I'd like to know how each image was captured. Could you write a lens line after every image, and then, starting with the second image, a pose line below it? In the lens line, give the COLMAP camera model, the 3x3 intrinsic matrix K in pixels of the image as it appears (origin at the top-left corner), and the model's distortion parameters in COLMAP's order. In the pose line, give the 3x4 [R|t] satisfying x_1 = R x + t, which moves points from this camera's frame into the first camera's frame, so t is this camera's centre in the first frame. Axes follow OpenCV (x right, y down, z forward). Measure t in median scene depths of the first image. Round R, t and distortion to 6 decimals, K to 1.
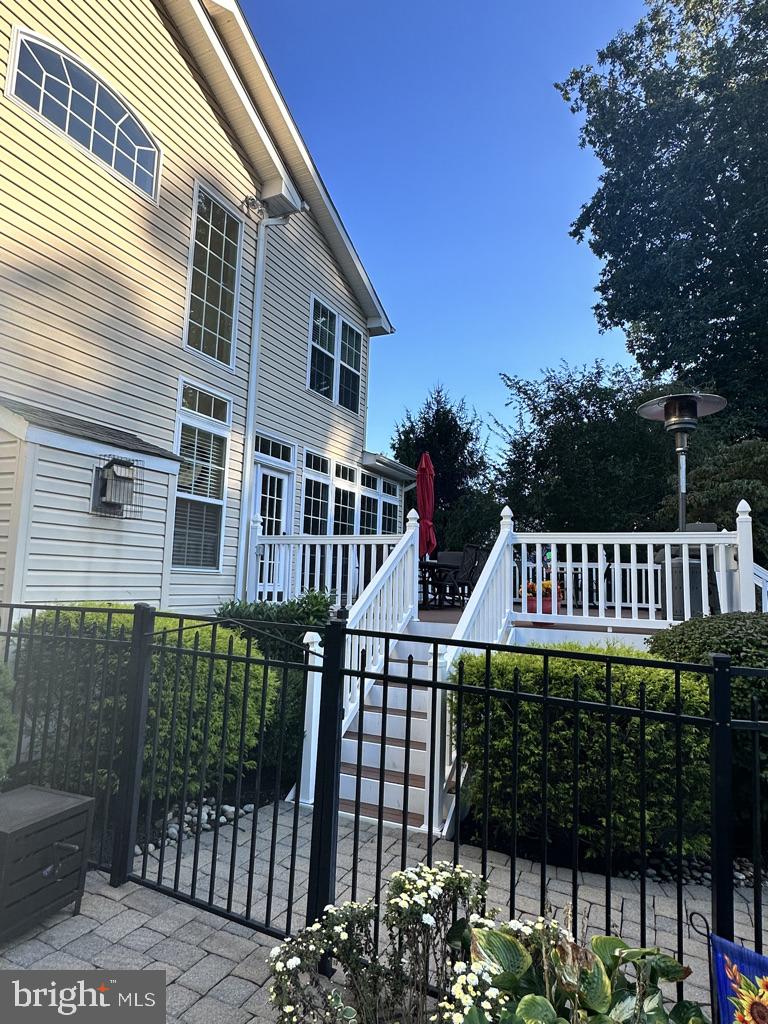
lens RADIAL K [[618.0, 0, 385.6], [0, 618.0, 518.6], [0, 0, 1]] dist [0.001860, -0.003110]
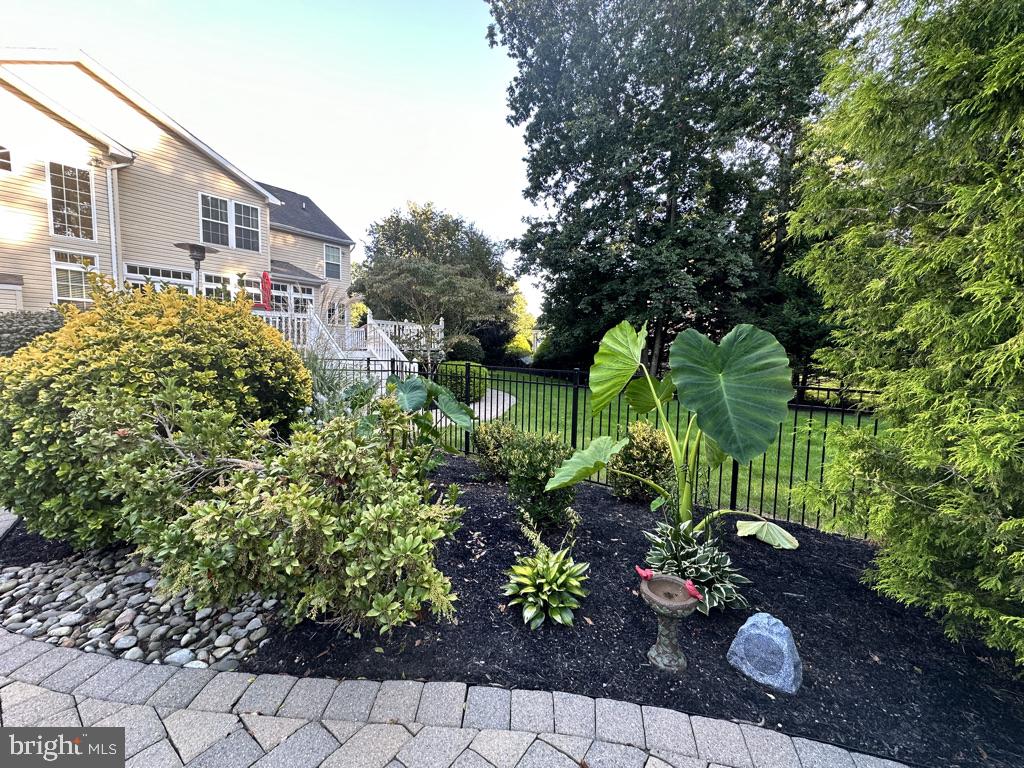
lens RADIAL K [[406.3, 0, 512.5], [0, 406.3, 384.4], [0, 0, 1]] dist [-0.006067, 0.001158]
pose [[0.970193, 0.025064, -0.241033, 1.109695], [0.020025, 0.982943, 0.182817, 0.023891], [0.241504, -0.182195, 0.953143, -0.101198]]
